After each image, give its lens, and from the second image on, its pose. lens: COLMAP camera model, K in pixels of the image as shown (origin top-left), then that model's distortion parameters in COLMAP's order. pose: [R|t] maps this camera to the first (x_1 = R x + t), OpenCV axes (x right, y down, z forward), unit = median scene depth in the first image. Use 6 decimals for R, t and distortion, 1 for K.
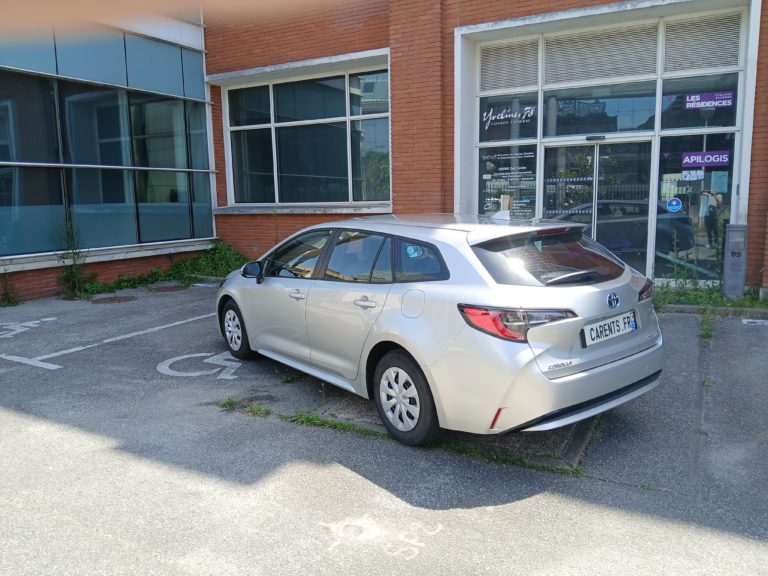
lens RADIAL K [[593.2, 0, 390.7], [0, 593.2, 299.3], [0, 0, 1]] dist [0.042663, -0.105791]
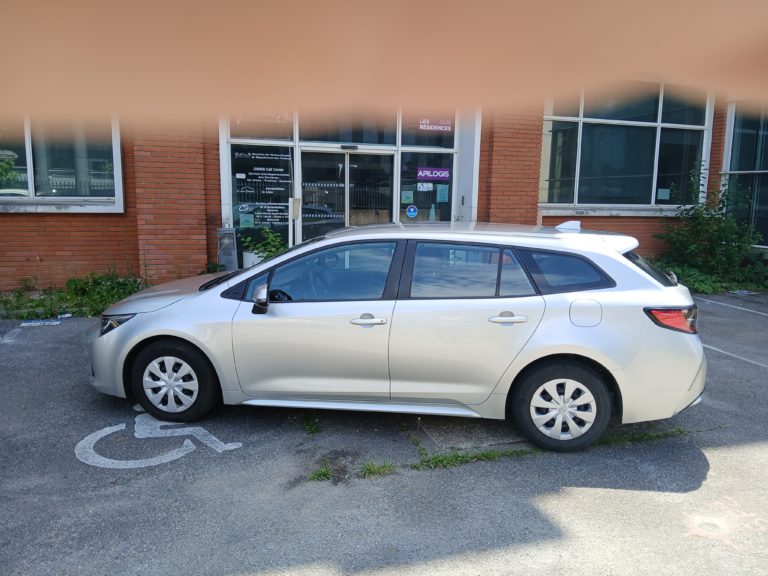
lens RADIAL K [[593.2, 0, 392.1], [0, 593.2, 286.4], [0, 0, 1]] dist [0.042663, -0.105791]
pose [[0.701023, -0.076180, 0.709058, -0.605987], [0.086373, 0.996028, 0.021617, -0.059801], [-0.707888, 0.046089, 0.704819, 0.322609]]
